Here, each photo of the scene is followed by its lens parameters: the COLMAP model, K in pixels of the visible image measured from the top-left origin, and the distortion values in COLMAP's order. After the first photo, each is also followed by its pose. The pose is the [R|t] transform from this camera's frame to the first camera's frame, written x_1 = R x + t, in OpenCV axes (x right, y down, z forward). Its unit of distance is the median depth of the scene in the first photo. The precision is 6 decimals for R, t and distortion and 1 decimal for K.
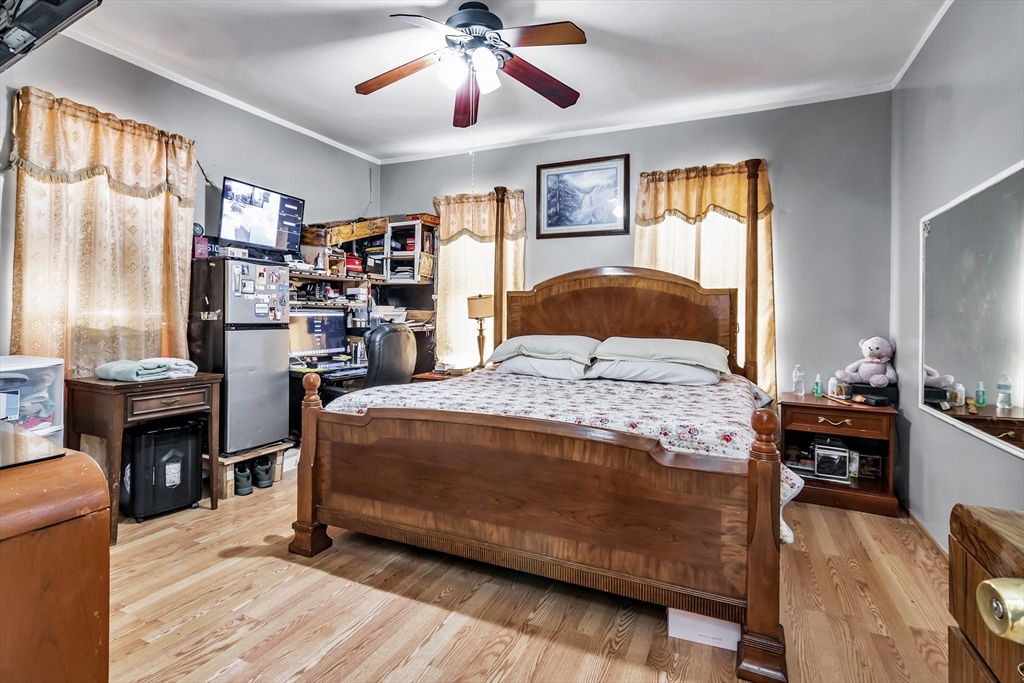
lens RADIAL K [[492.7, 0, 514.9], [0, 492.7, 317.0], [0, 0, 1]] dist [-0.002107, 0.001065]
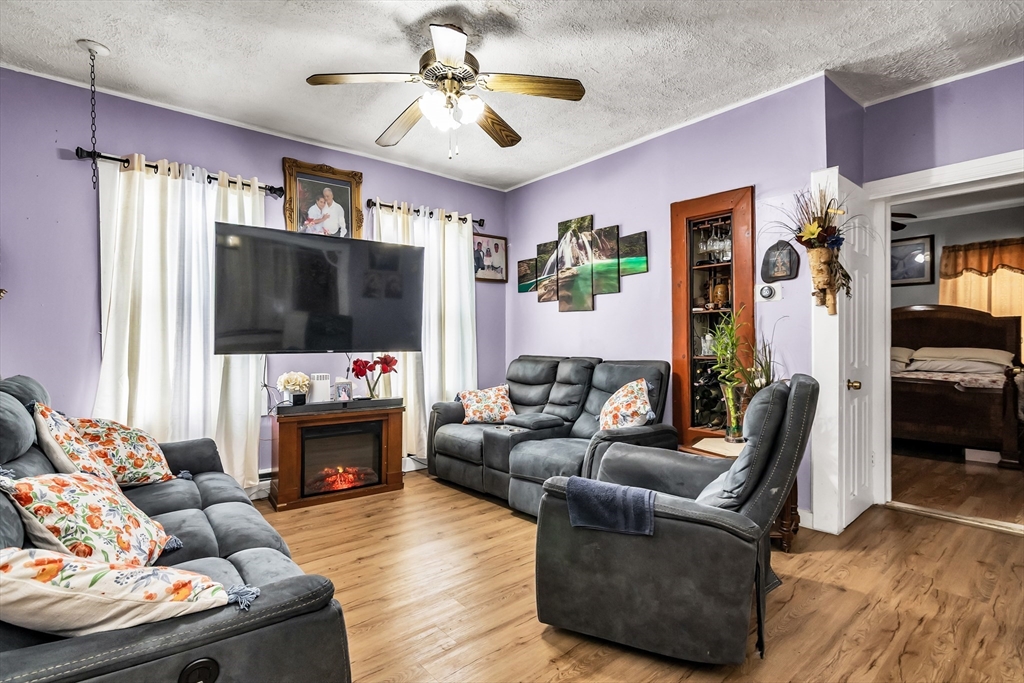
lens RADIAL K [[492.7, 0, 515.8], [0, 492.7, 346.1], [0, 0, 1]] dist [-0.002107, 0.001065]
pose [[0.899747, -0.016202, -0.436111, -0.320927], [0.020014, 0.999791, 0.004148, 0.000513], [0.435953, -0.012461, 0.899883, -1.115113]]
